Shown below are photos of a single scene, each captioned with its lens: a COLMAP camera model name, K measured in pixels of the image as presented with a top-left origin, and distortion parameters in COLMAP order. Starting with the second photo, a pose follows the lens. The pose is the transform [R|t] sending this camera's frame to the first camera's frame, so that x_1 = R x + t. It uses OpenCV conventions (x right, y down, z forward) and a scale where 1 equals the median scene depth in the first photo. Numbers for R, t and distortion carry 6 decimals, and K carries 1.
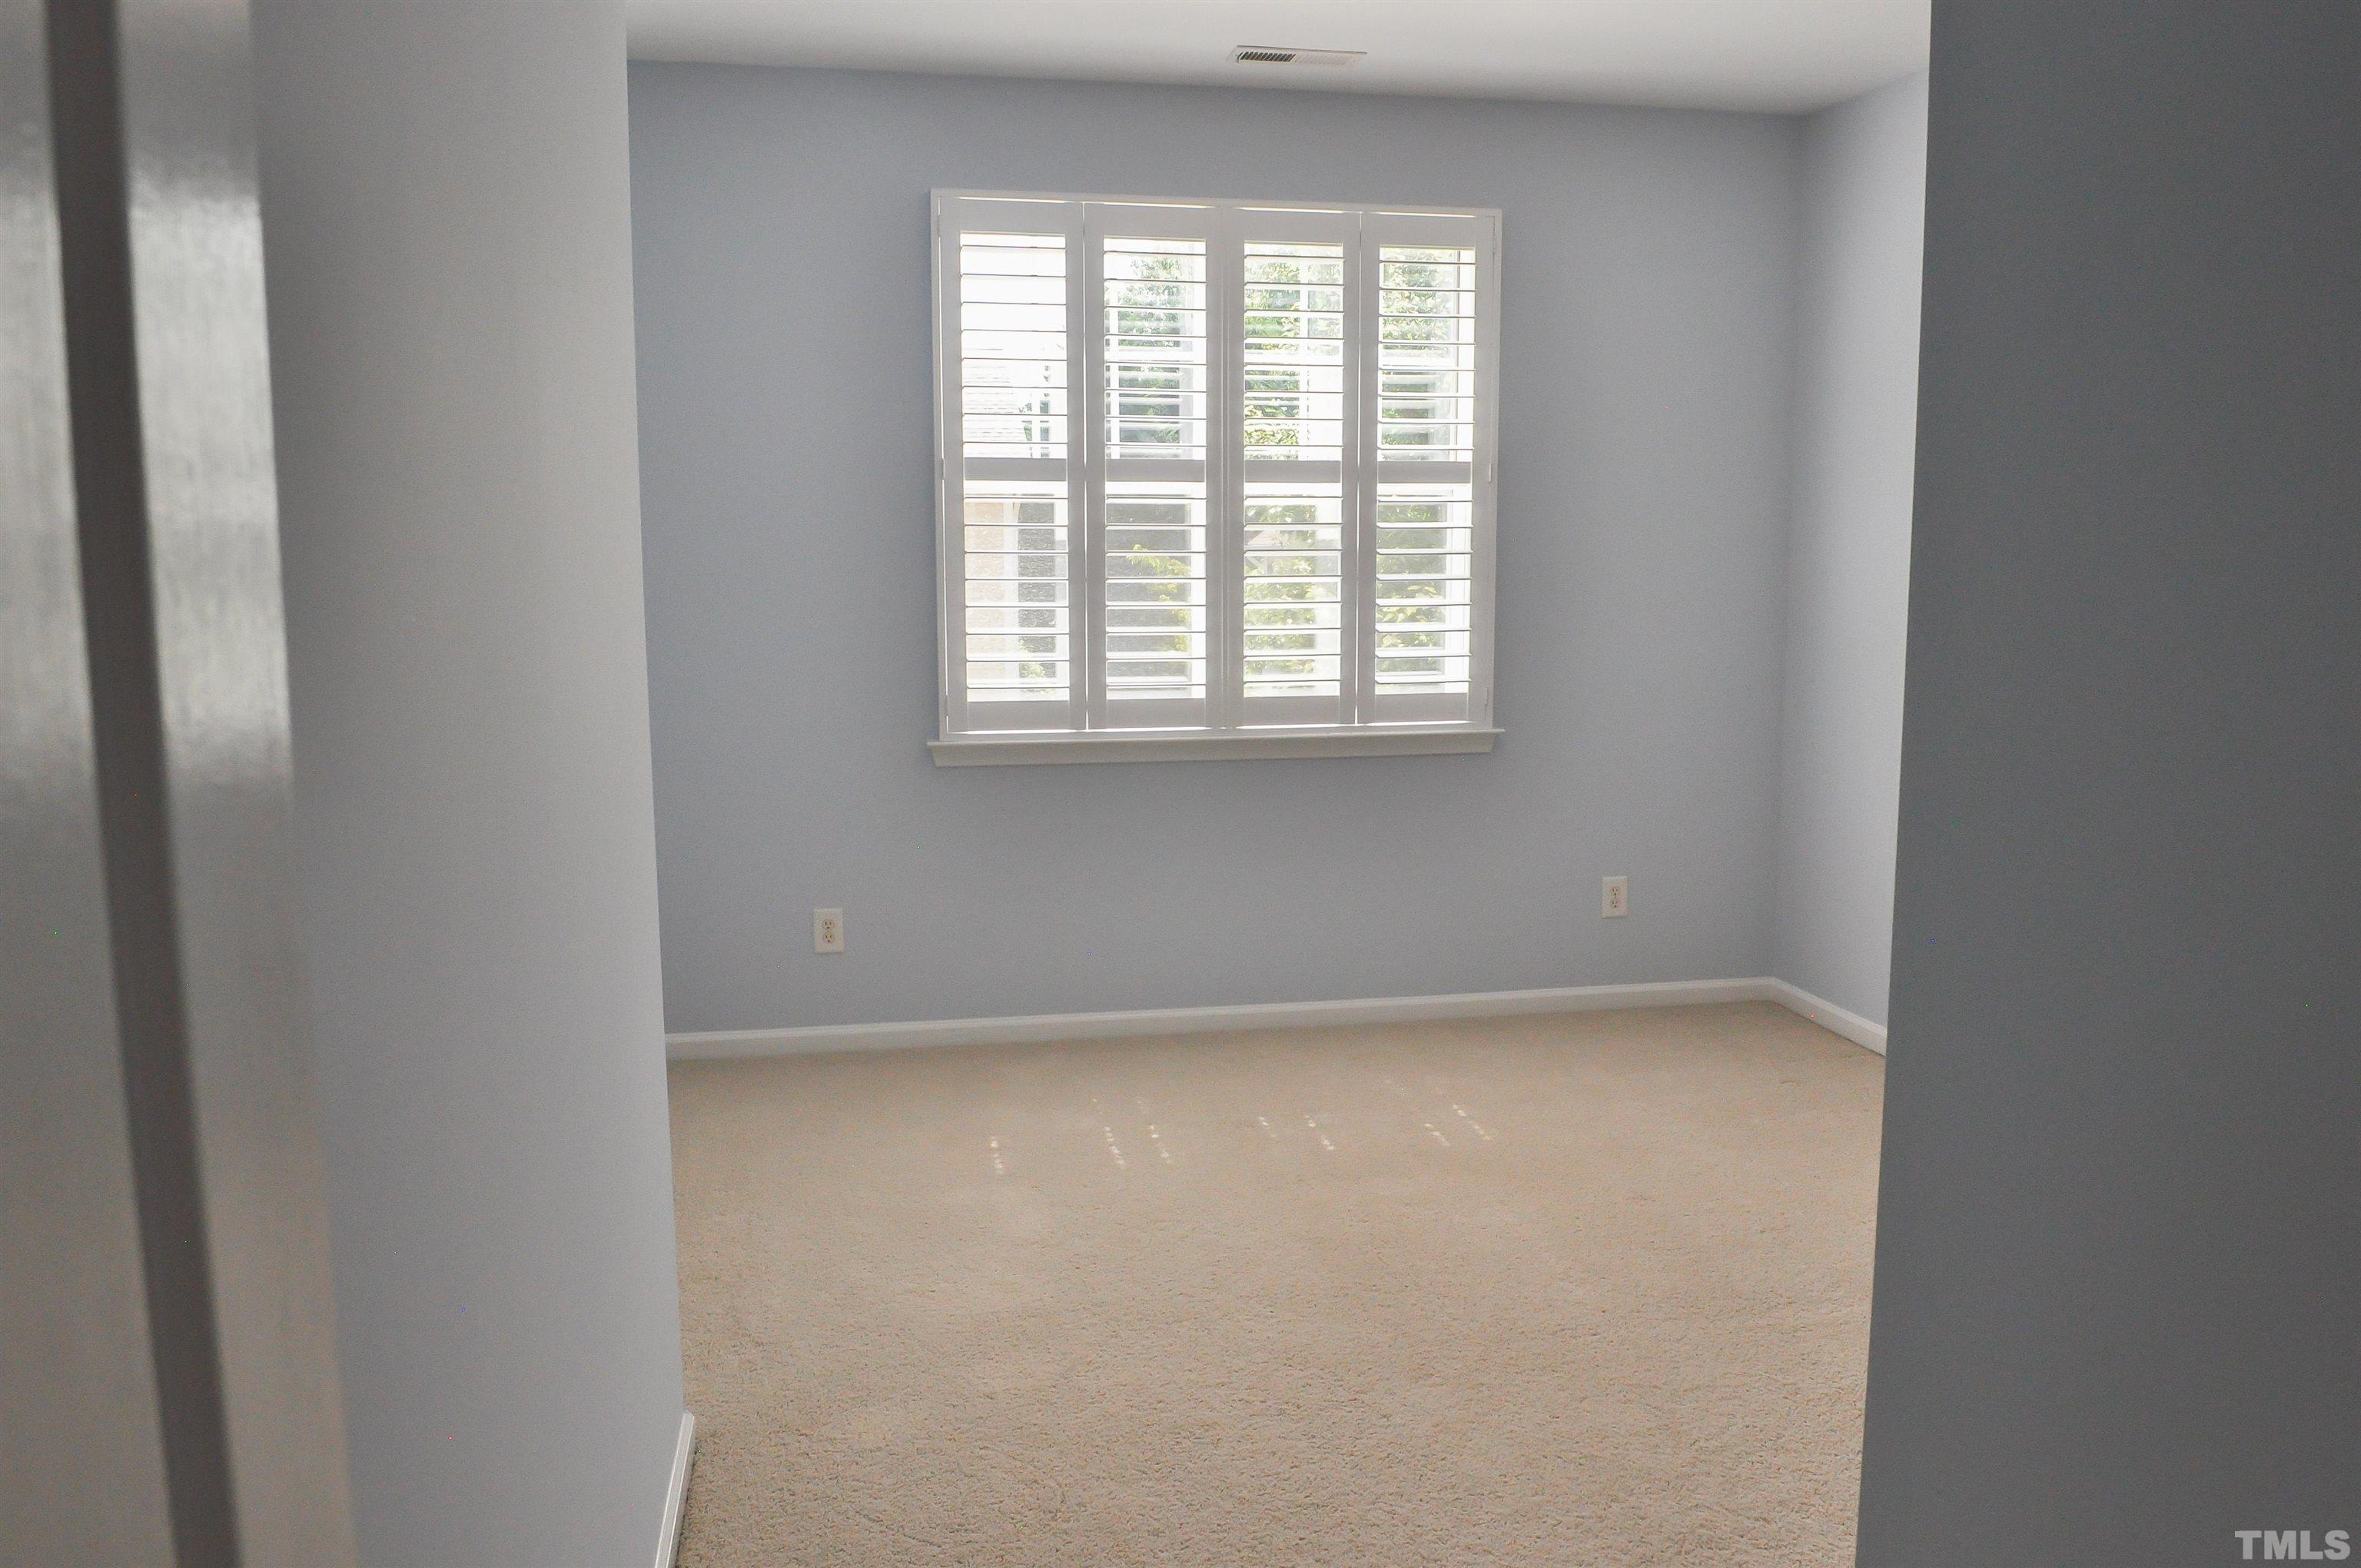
lens RADIAL K [[1768.4, 0, 1171.8], [0, 1768.4, 784.1], [0, 0, 1]] dist [-0.034663, -0.011954]
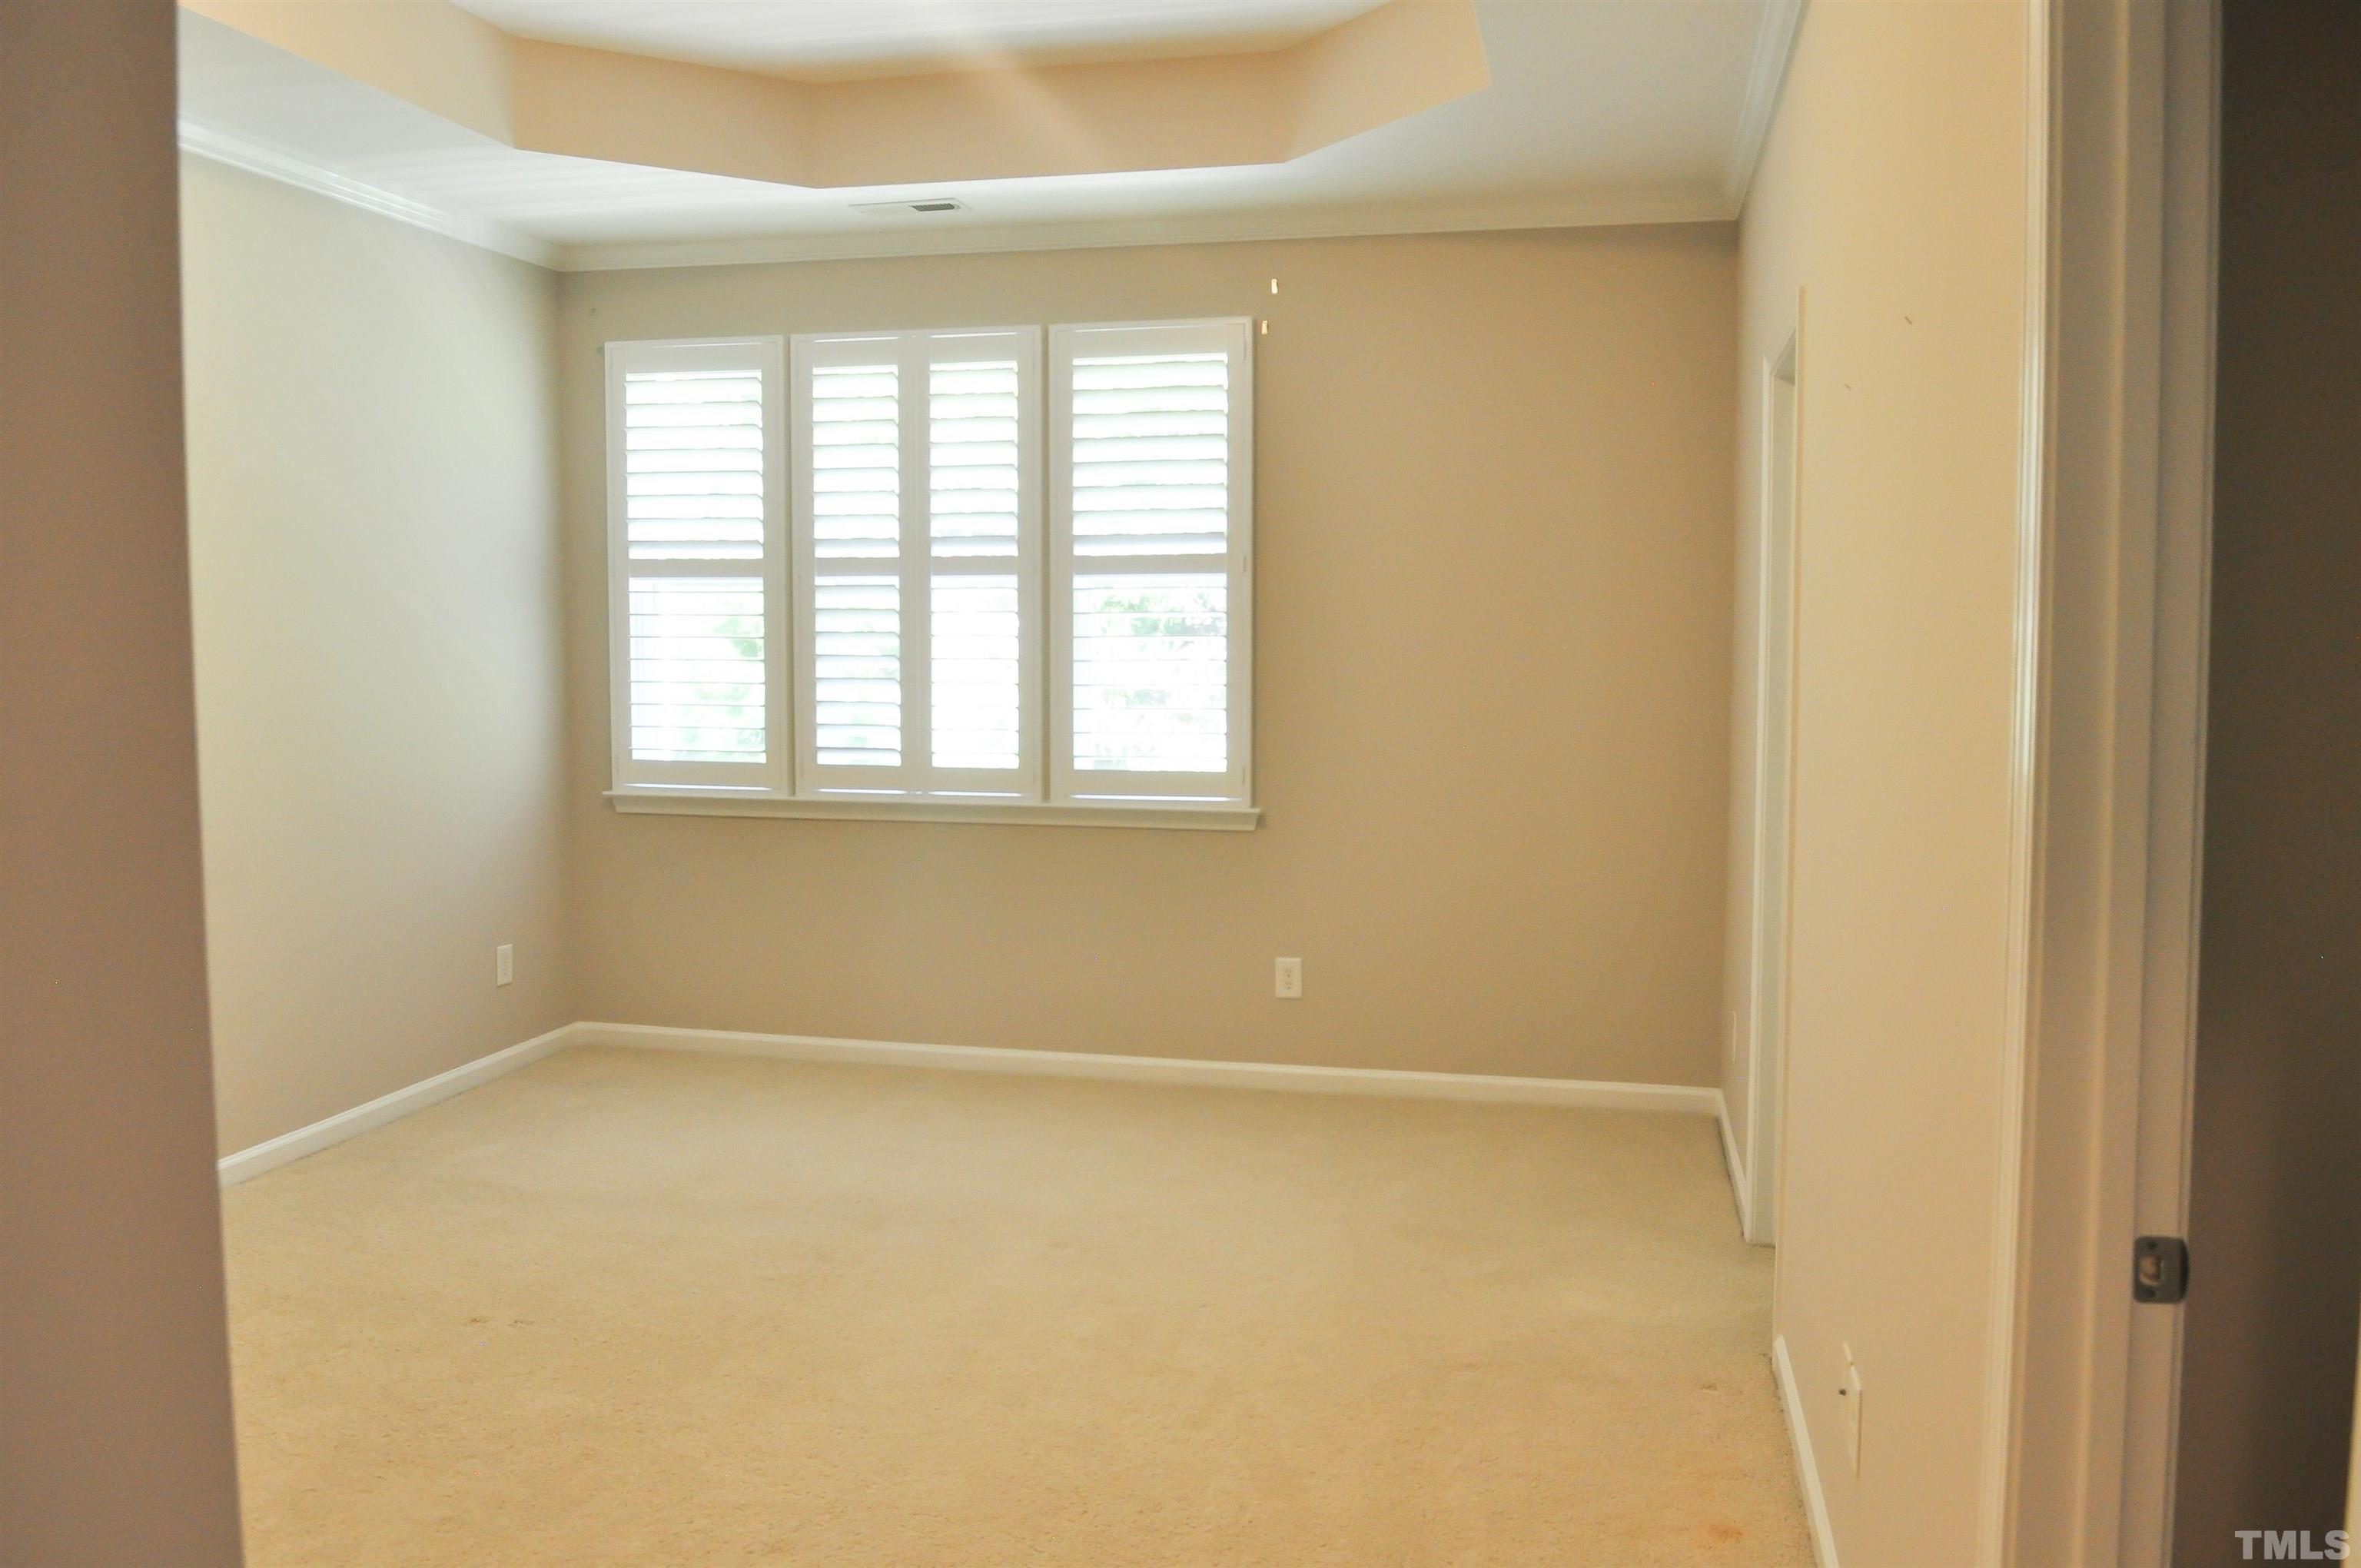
lens RADIAL K [[1645.7, 0, 1178.6], [0, 1645.7, 729.4], [0, 0, 1]] dist [0.000738, -0.000740]
pose [[0.927096, 0.027158, -0.373839, 0.643516], [-0.054436, 0.996553, -0.062602, -0.017524], [0.370850, 0.078388, 0.925379, 0.105699]]
